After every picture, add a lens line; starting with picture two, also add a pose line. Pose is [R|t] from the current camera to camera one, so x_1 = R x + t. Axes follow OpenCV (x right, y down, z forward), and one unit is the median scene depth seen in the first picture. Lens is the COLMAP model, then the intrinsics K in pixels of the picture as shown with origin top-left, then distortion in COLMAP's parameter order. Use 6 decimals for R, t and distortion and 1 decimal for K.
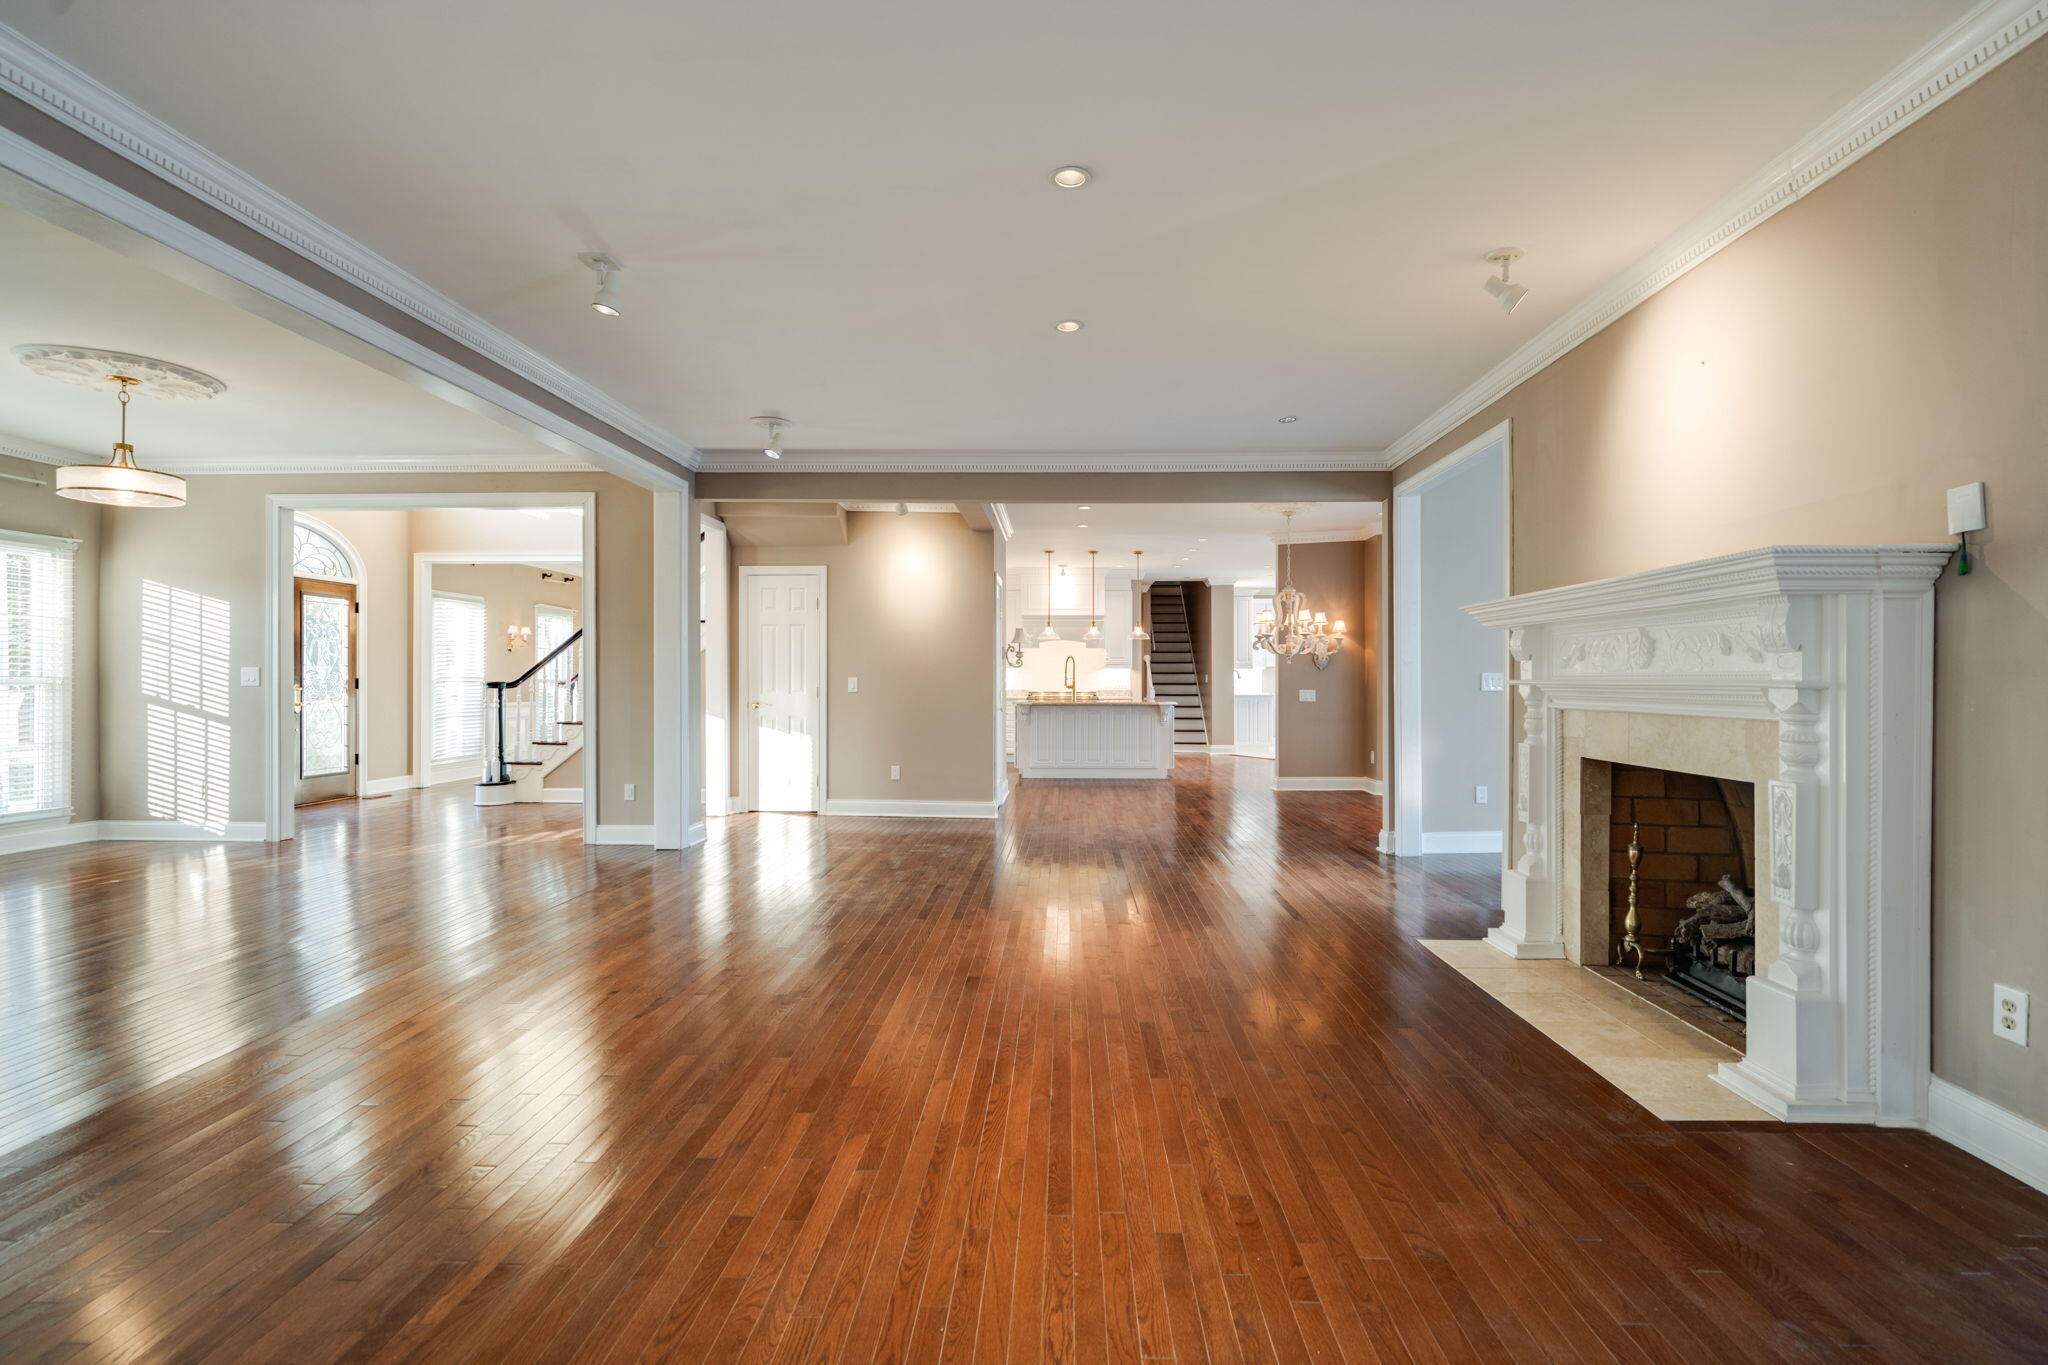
lens RADIAL K [[956.5, 0, 1028.6], [0, 956.5, 671.4], [0, 0, 1]] dist [-0.002188, 0.000353]
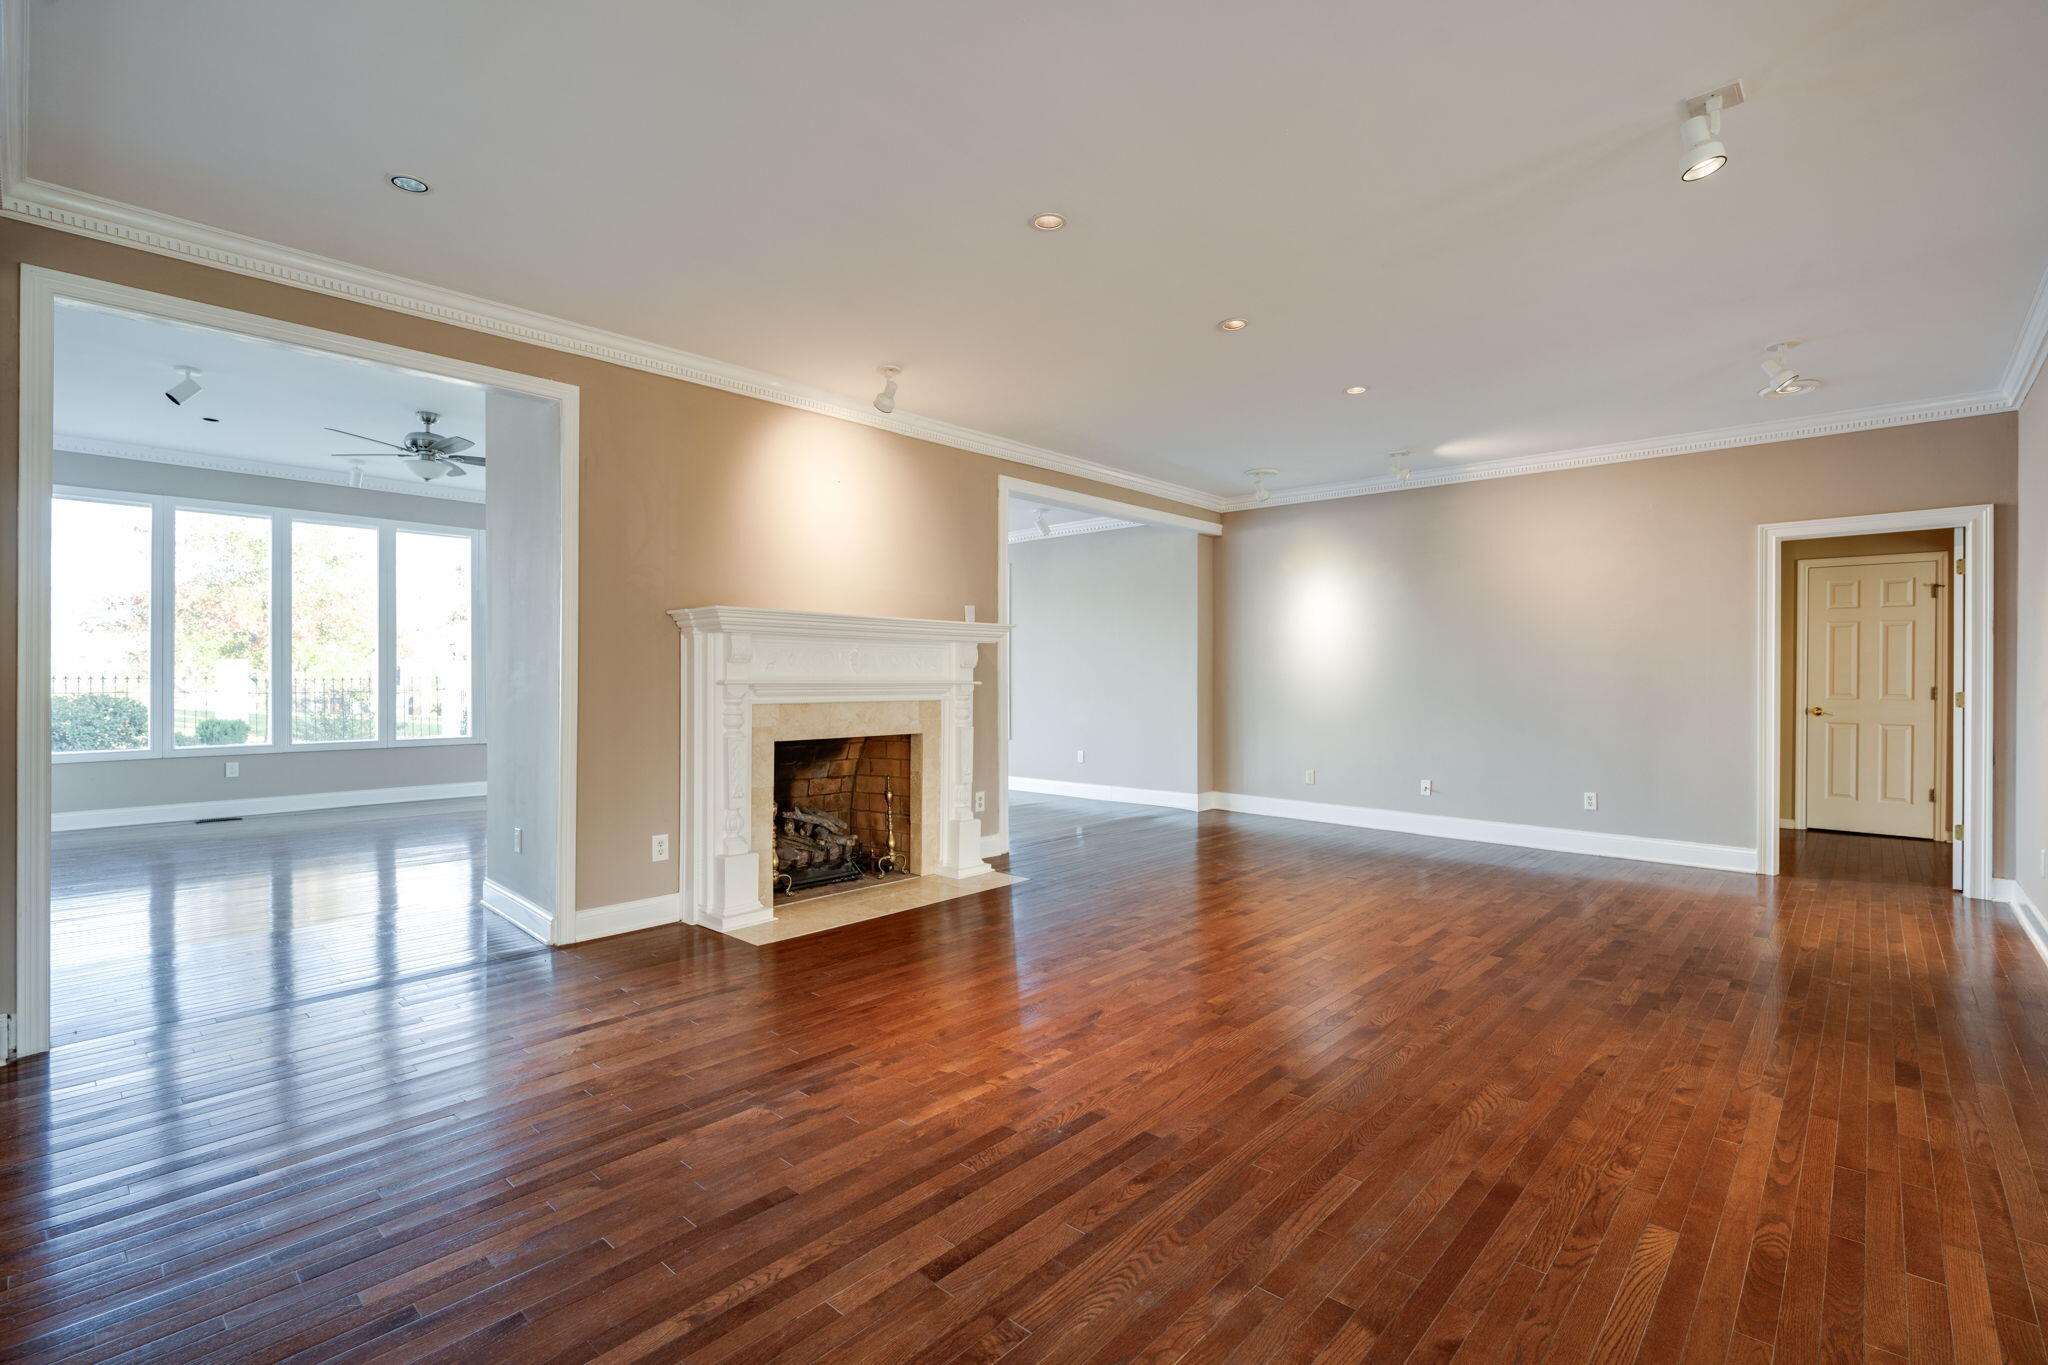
lens RADIAL K [[928.6, 0, 1024.0], [0, 928.6, 682.5], [0, 0, 1]] dist [0.000457, 0.000099]
pose [[-0.759648, -0.003624, 0.650324, -0.486942], [-0.007042, 0.999972, -0.002653, 0.012779], [-0.650296, -0.006595, -0.759652, 1.776894]]
